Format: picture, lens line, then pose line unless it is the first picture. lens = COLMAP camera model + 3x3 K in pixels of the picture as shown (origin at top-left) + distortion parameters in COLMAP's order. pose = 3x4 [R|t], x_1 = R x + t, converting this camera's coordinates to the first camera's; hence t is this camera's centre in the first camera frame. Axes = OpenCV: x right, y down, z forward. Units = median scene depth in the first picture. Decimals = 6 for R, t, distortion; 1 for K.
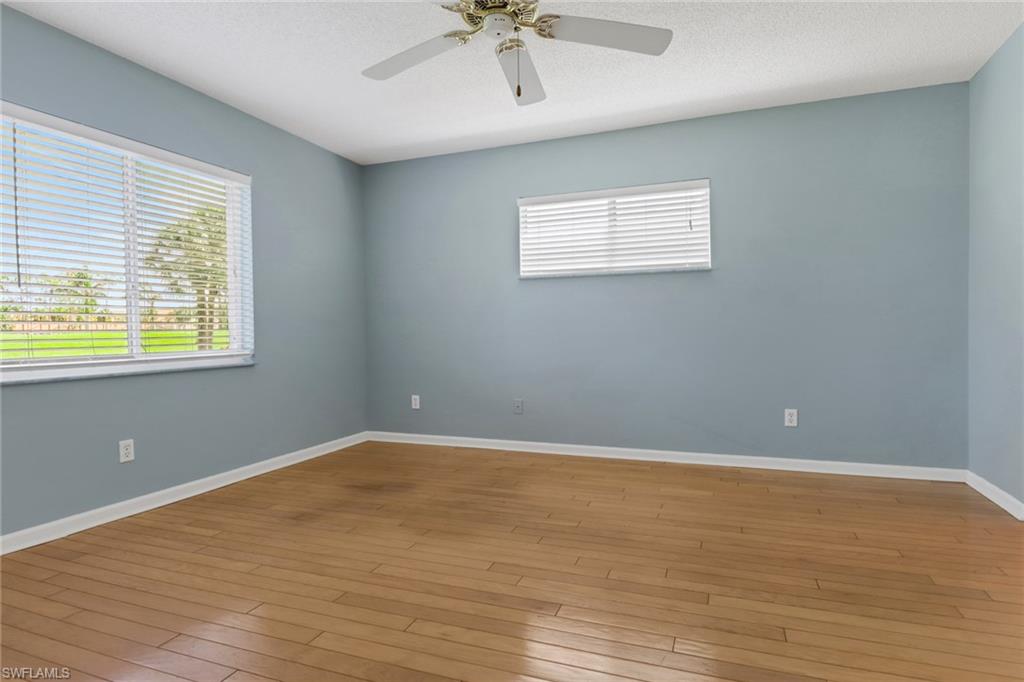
lens RADIAL K [[539.1, 0, 517.3], [0, 539.1, 323.6], [0, 0, 1]] dist [0.002425, -0.000017]
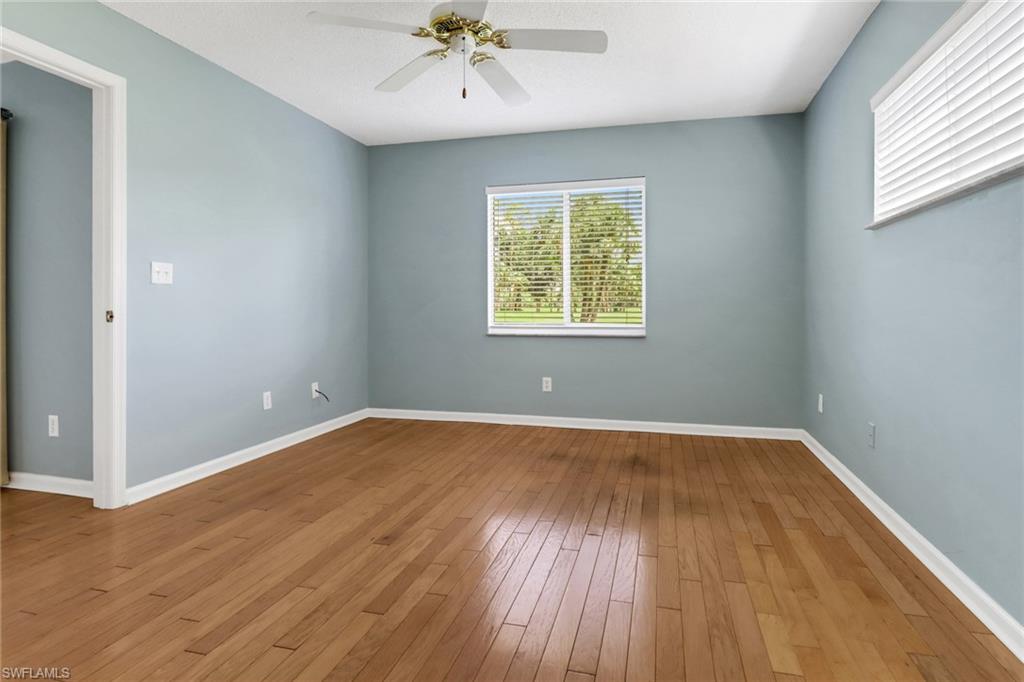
lens RADIAL K [[549.9, 0, 510.2], [0, 549.9, 302.4], [0, 0, 1]] dist [0.001158, -0.000117]
pose [[0.081463, 0.003056, -0.996672, 0.971814], [0.014825, 0.999881, 0.004277, -0.012514], [0.996566, -0.015124, 0.081408, 0.870919]]
